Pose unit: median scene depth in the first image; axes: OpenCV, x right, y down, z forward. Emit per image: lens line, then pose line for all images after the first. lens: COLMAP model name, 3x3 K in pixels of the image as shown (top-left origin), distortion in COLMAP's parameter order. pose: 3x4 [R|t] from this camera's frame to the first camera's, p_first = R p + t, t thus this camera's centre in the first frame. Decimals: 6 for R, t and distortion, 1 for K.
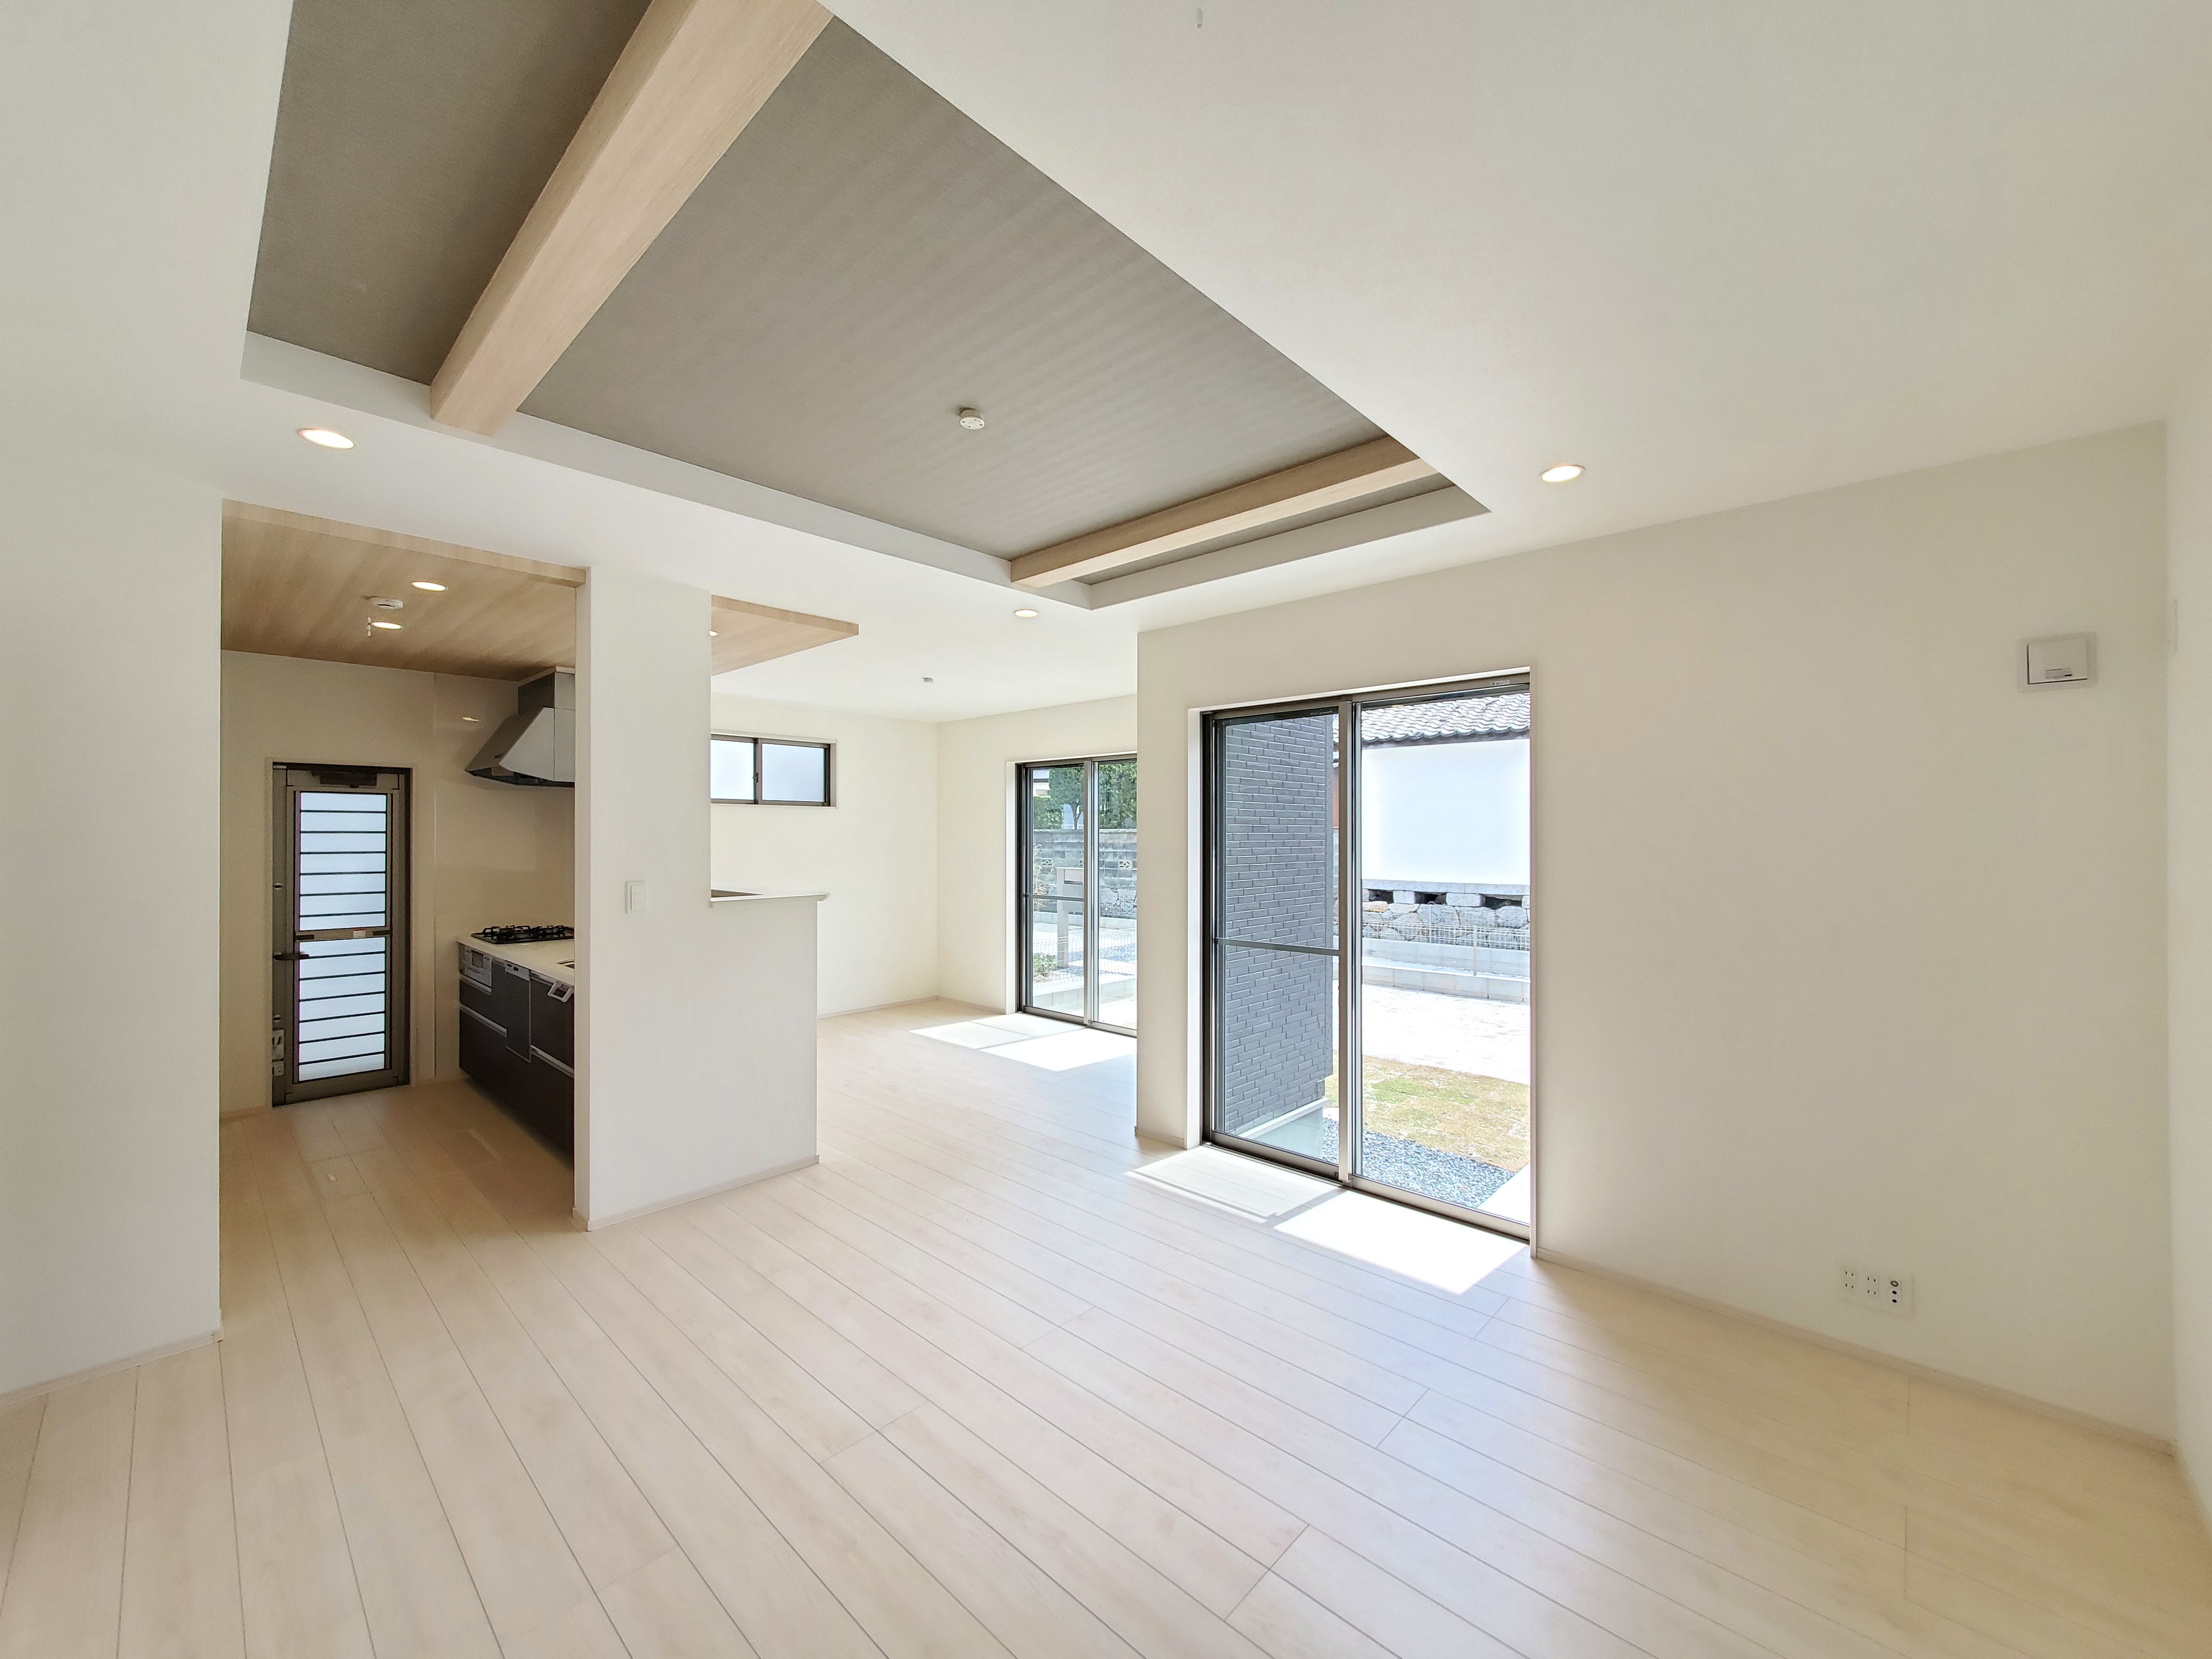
lens RADIAL K [[877.2, 0, 1119.0], [0, 877.2, 829.1], [0, 0, 1]] dist [0.007759, -0.000385]
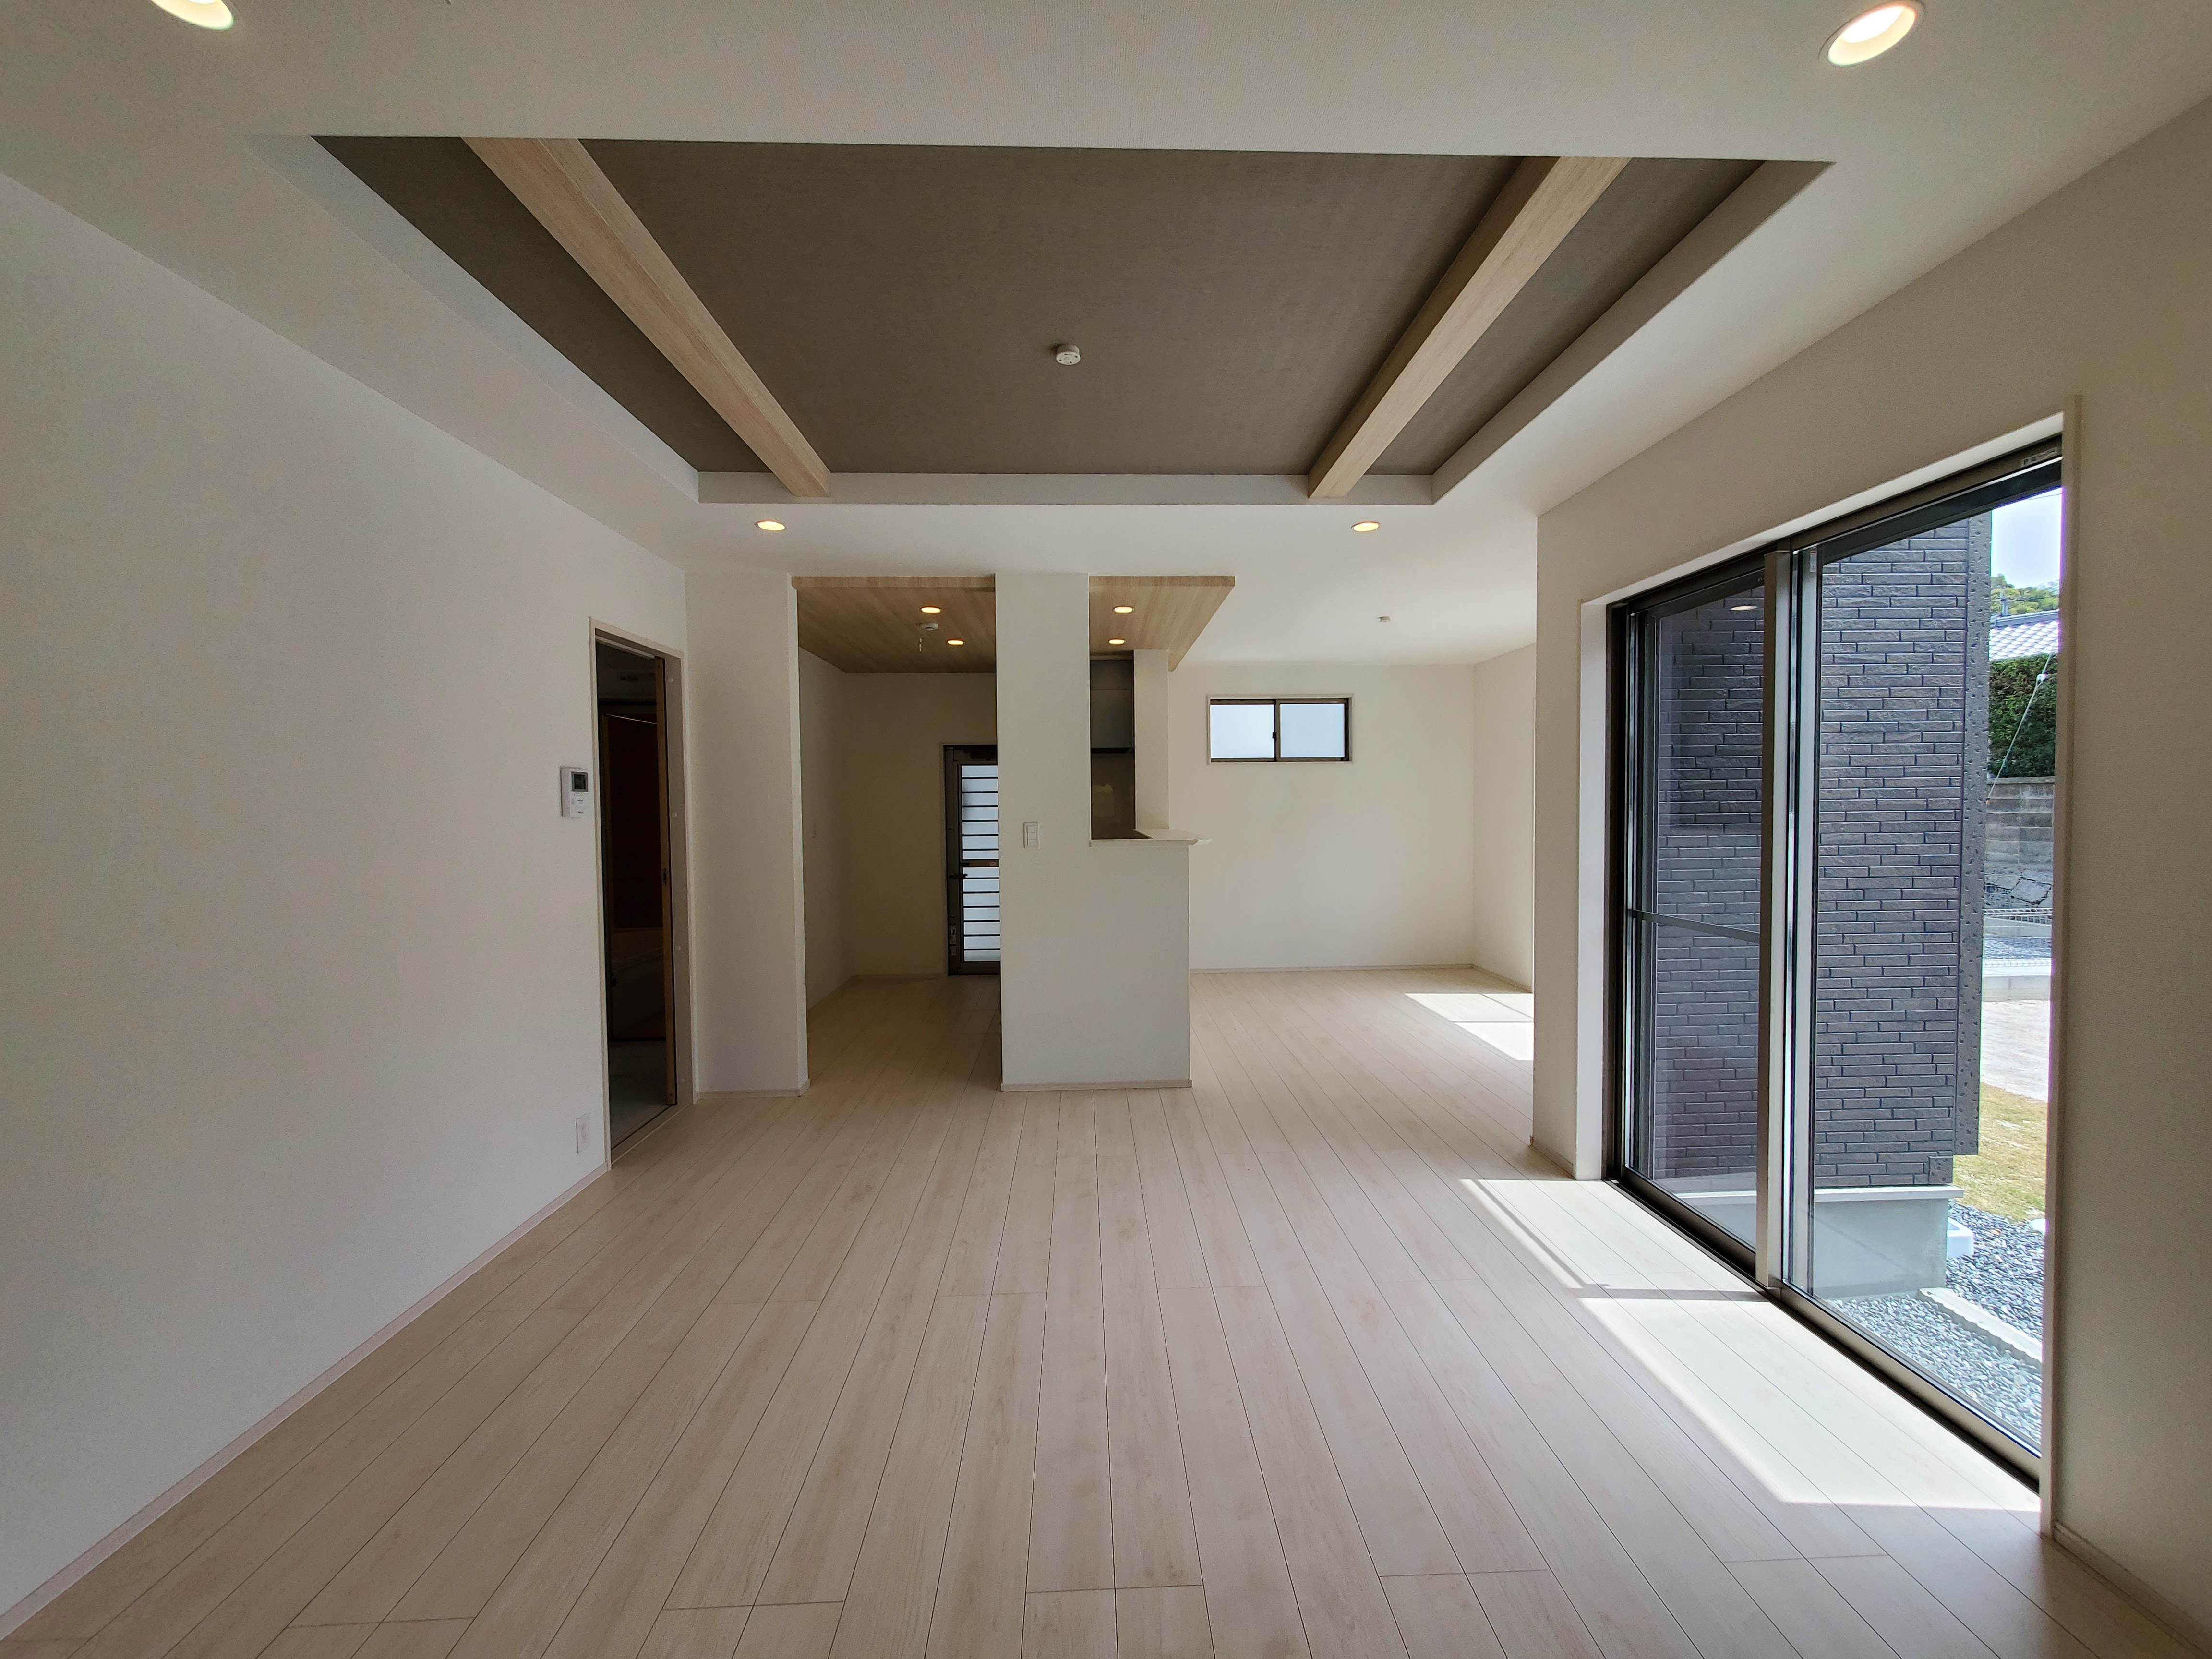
lens RADIAL K [[877.2, 0, 1111.7], [0, 877.2, 833.0], [0, 0, 1]] dist [0.007759, -0.000385]
pose [[0.702079, 0.013891, -0.711964, 0.318871], [0.016856, 0.999205, 0.036118, 0.024616], [0.711900, -0.037358, 0.701287, 0.168607]]
